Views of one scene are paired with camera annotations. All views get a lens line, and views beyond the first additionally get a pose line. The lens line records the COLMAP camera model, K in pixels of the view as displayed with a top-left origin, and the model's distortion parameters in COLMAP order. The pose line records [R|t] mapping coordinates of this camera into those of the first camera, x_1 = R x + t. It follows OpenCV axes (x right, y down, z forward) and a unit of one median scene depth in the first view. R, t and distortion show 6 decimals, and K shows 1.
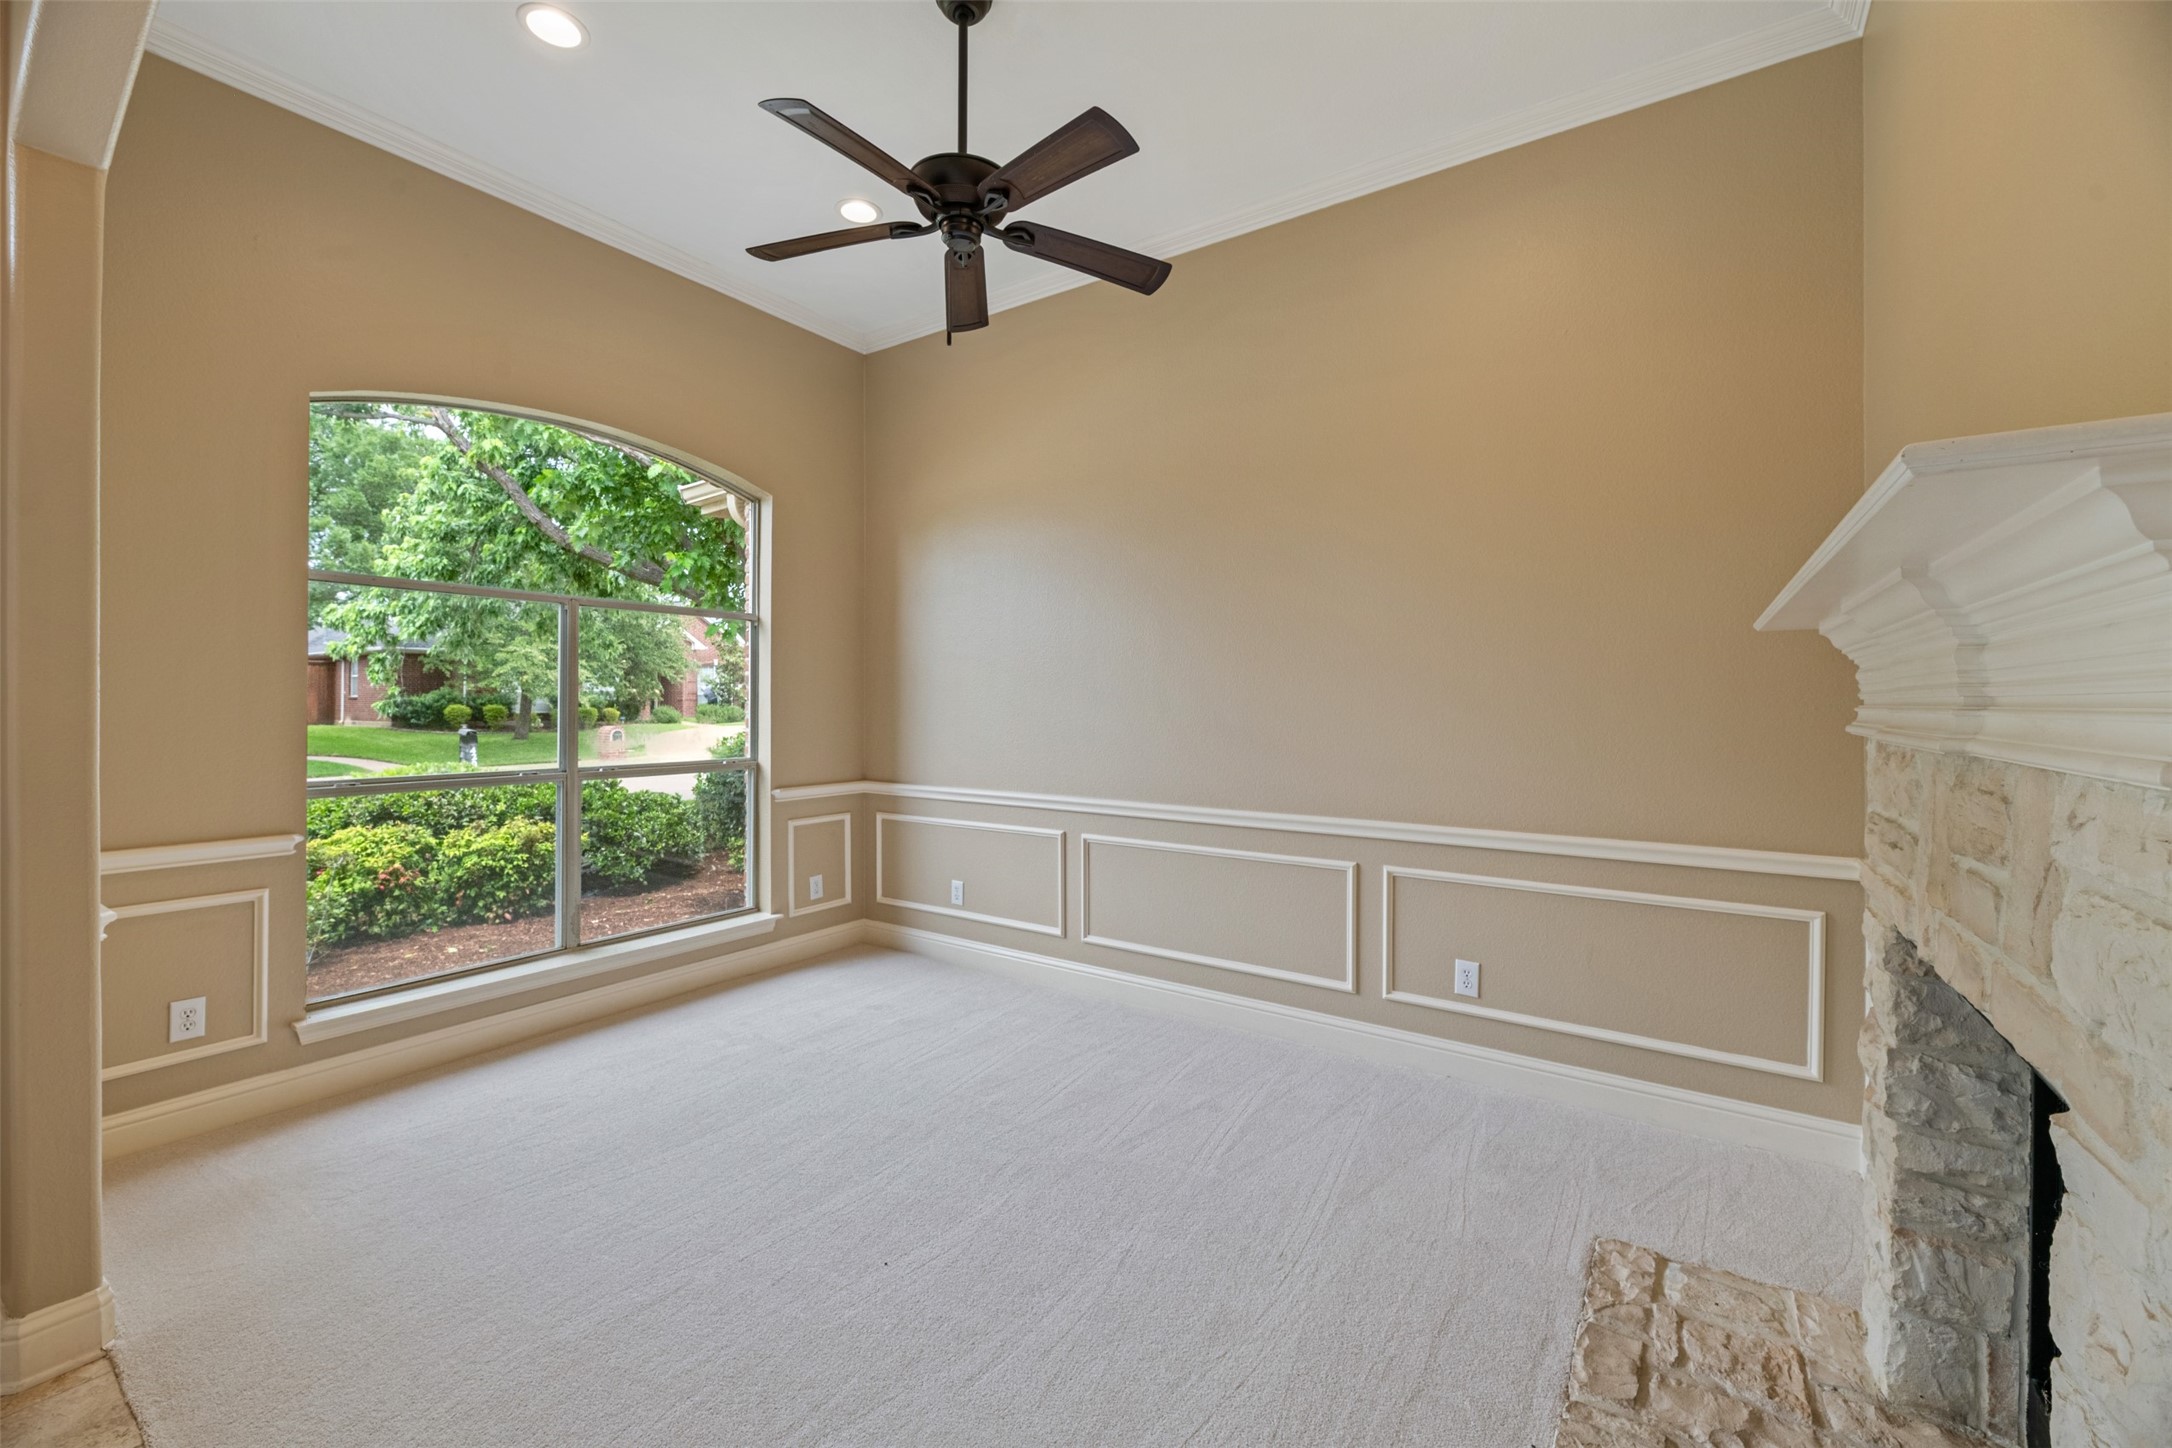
lens RADIAL K [[876.5, 0, 1077.9], [0, 876.5, 701.6], [0, 0, 1]] dist [-0.002442, -0.001531]
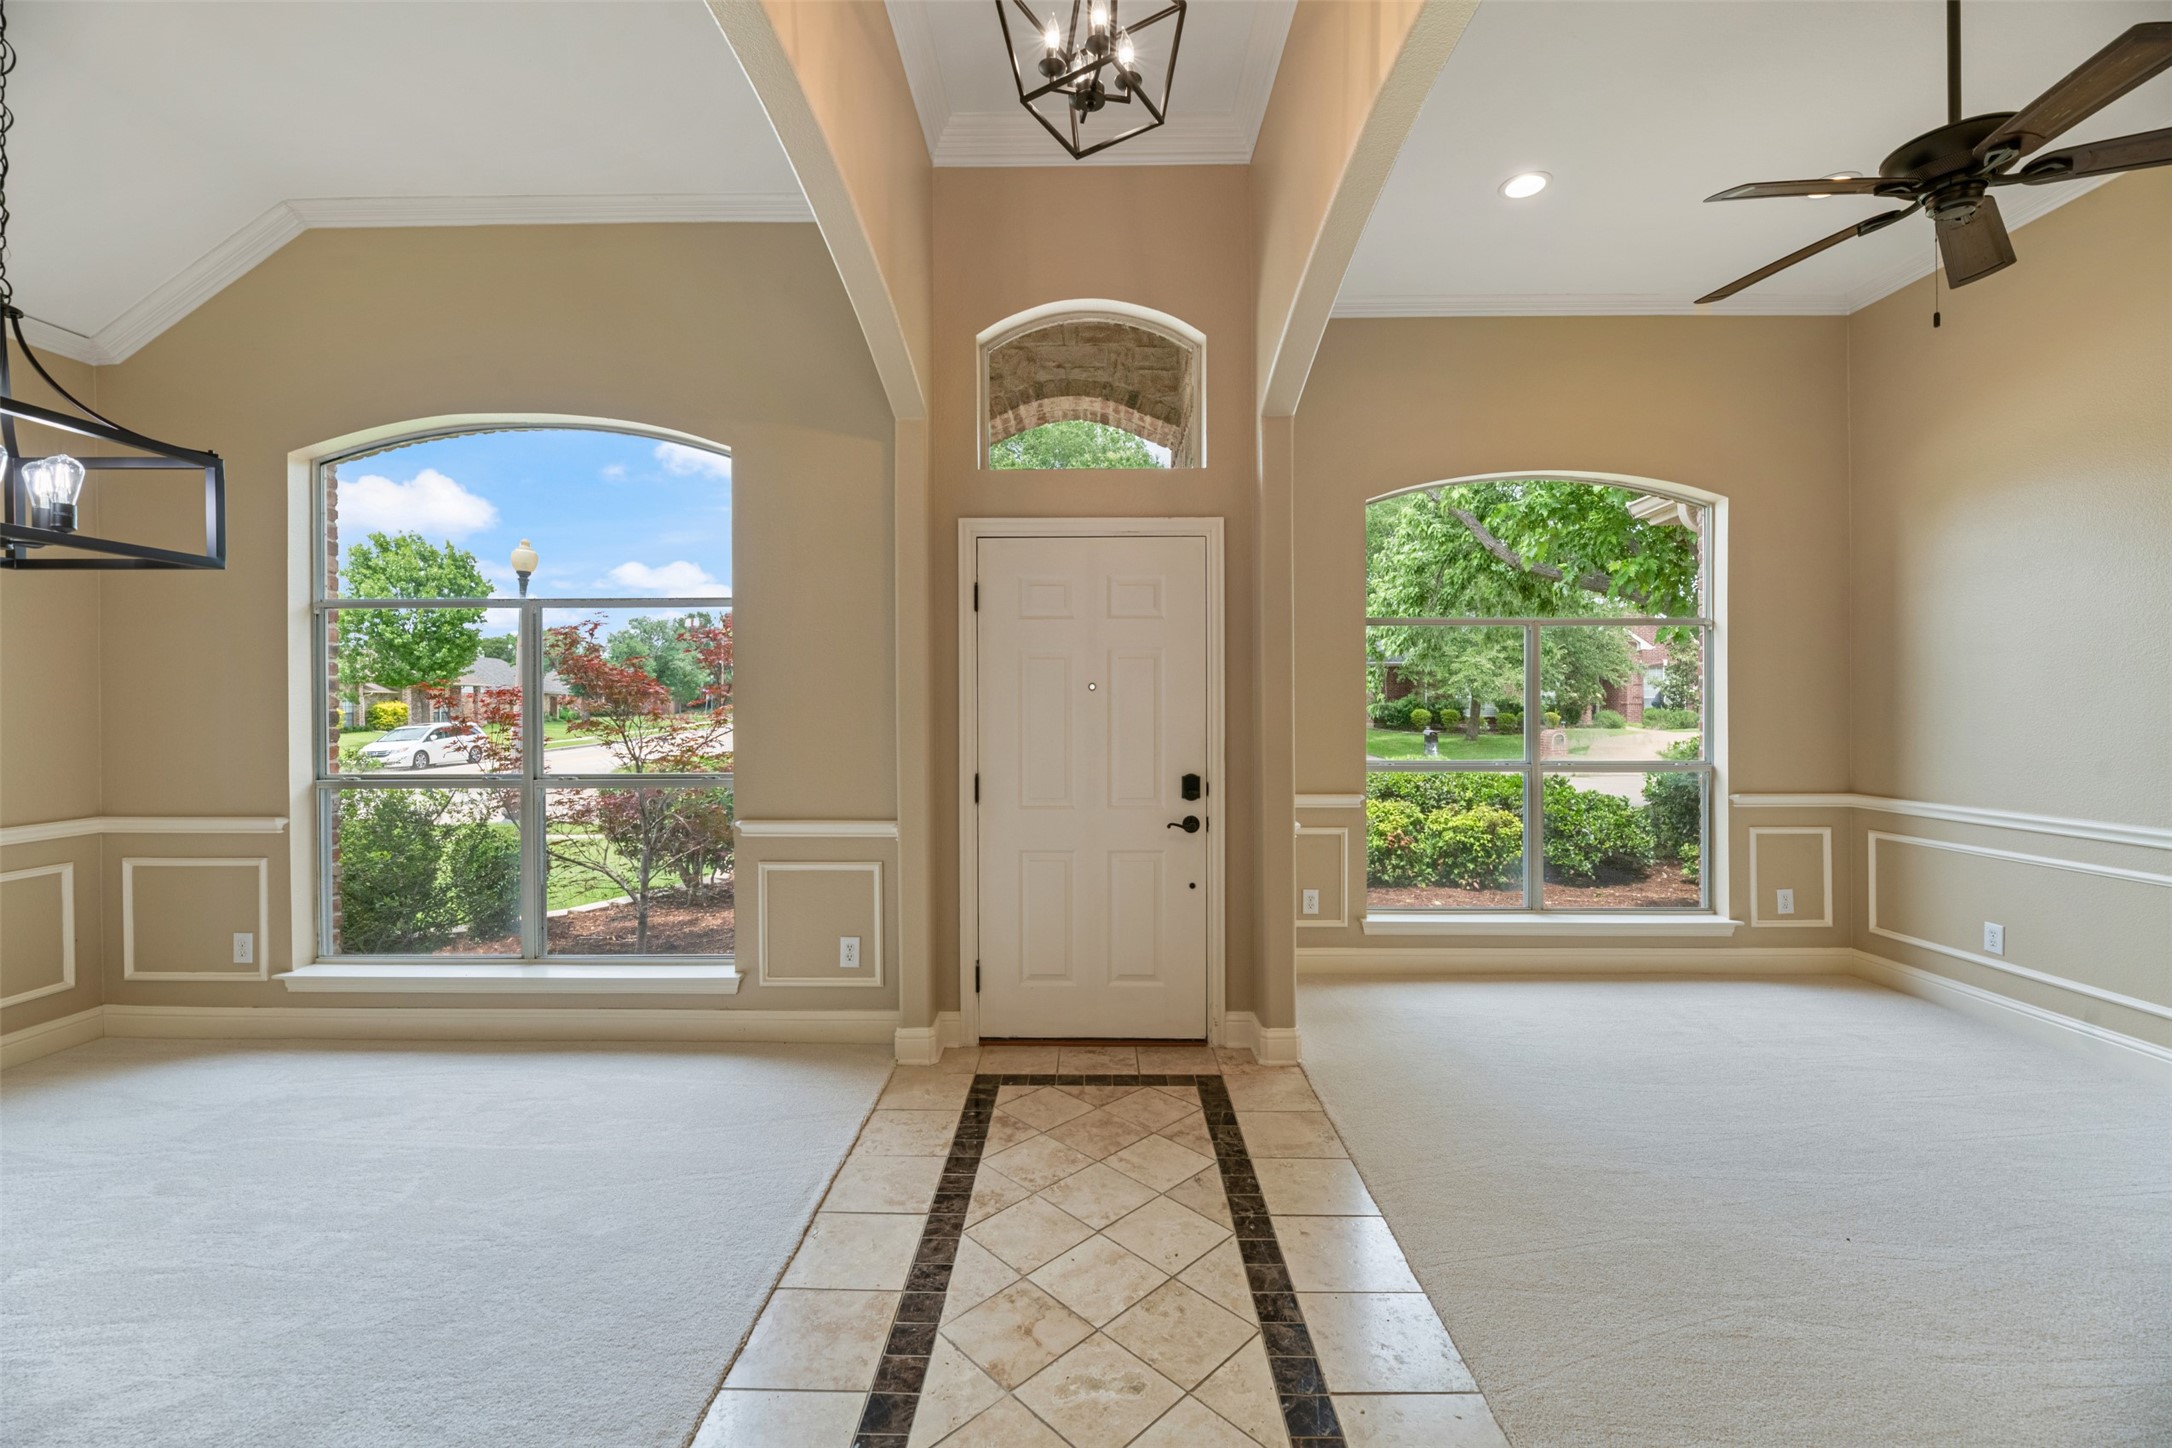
lens RADIAL K [[876.5, 0, 1093.1], [0, 876.5, 704.8], [0, 0, 1]] dist [-0.002442, -0.001531]
pose [[0.564470, -0.005016, -0.825438, 0.051207], [0.004040, 0.999986, -0.003314, -0.000239], [0.825443, -0.001464, 0.564483, -0.127077]]
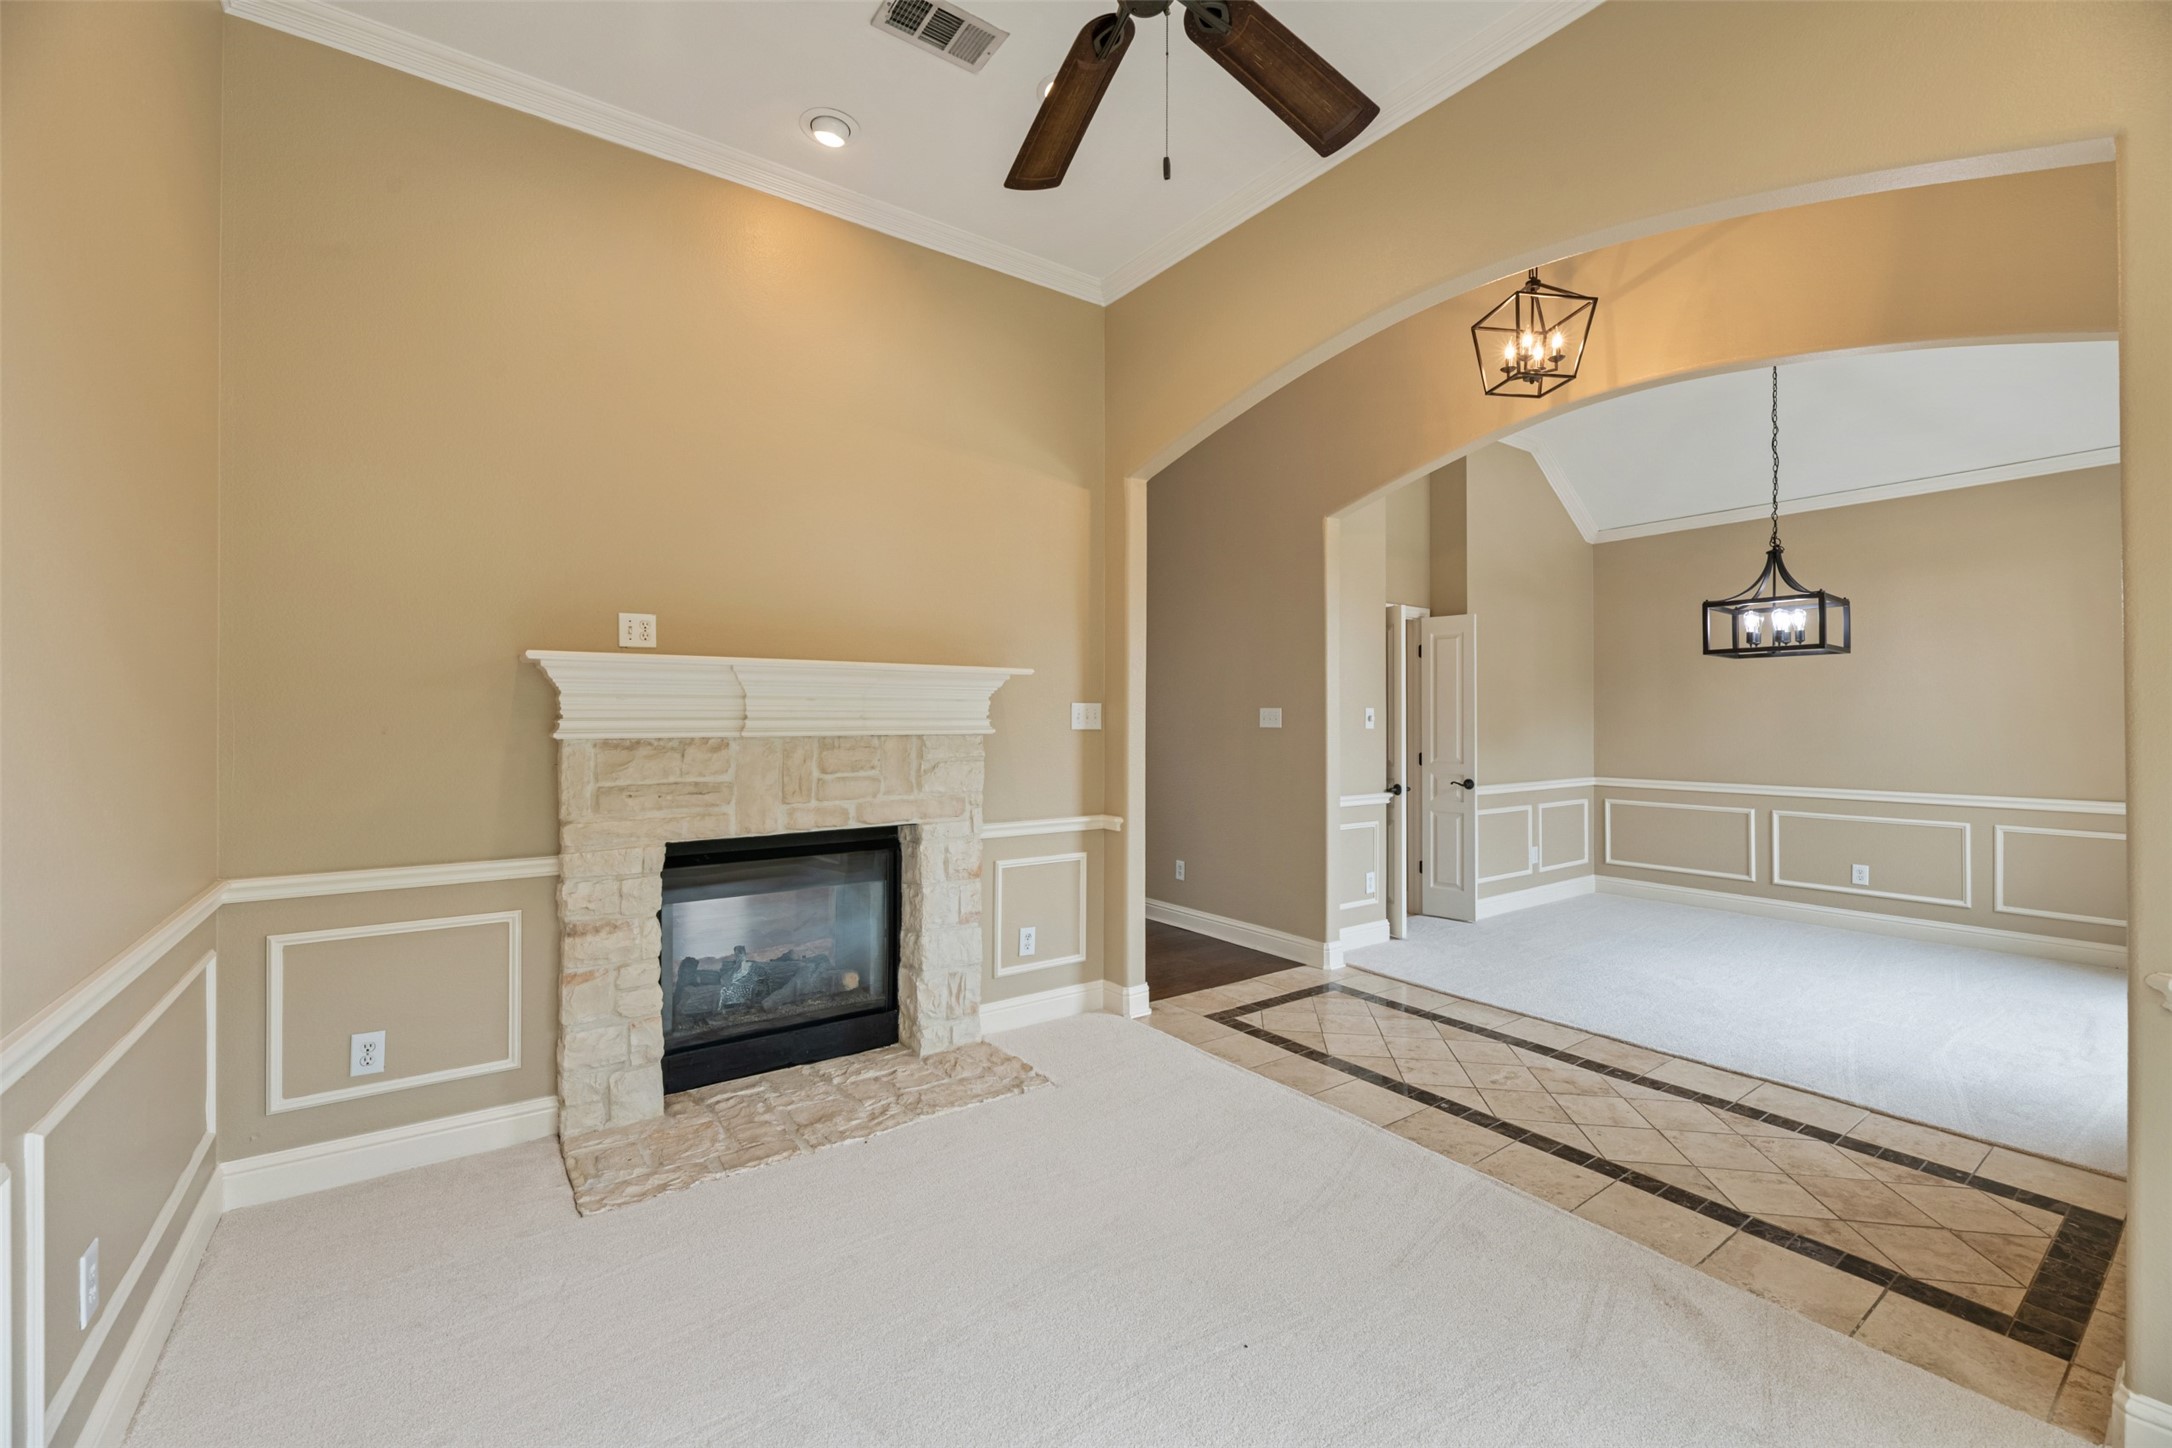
lens RADIAL K [[876.5, 0, 1080.7], [0, 876.5, 722.4], [0, 0, 1]] dist [-0.002442, -0.001531]
pose [[-0.937179, 0.003302, 0.348832, -0.142481], [0.002603, 0.999994, -0.002474, -0.002941], [-0.348838, -0.001411, -0.937182, 0.720168]]
